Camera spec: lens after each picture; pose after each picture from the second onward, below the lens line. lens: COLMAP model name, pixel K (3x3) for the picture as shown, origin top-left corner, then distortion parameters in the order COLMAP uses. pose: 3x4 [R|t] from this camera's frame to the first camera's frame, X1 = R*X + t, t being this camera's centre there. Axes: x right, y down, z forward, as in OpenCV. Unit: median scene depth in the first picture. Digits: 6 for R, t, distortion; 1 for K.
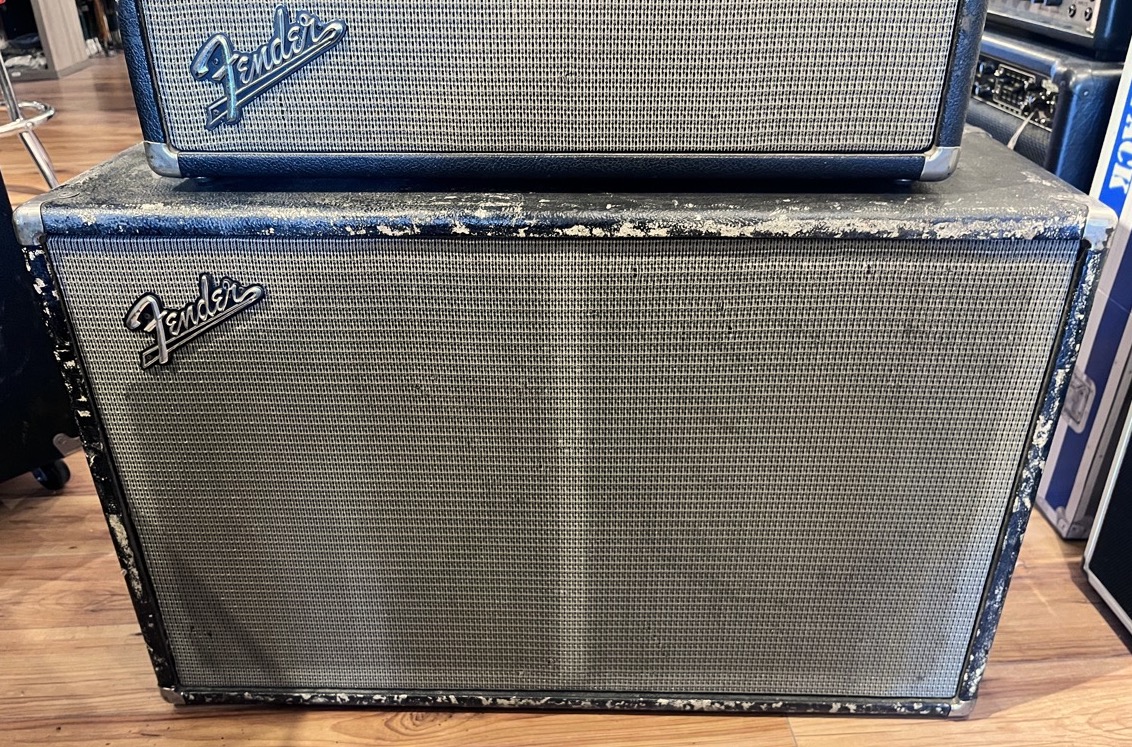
lens RADIAL K [[871.1, 0, 566.0], [0, 871.1, 373.5], [0, 0, 1]] dist [0.004755, -0.003261]
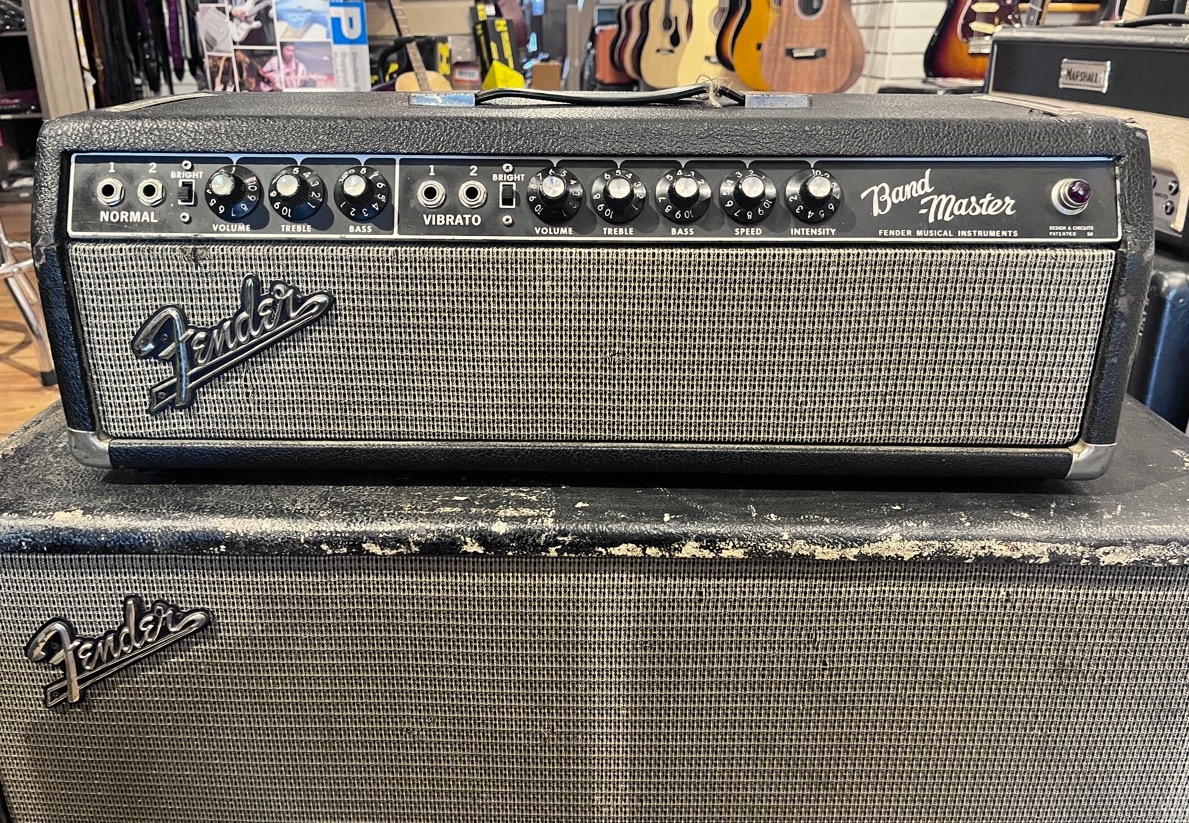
lens RADIAL K [[957.1, 0, 595.9], [0, 957.1, 371.5], [0, 0, 1]] dist [0.042935, -0.097951]
pose [[0.999922, 0.003538, 0.011982, -0.023685], [-0.001242, 0.982460, -0.186471, -0.159651], [-0.012432, 0.186442, 0.982387, 0.146802]]
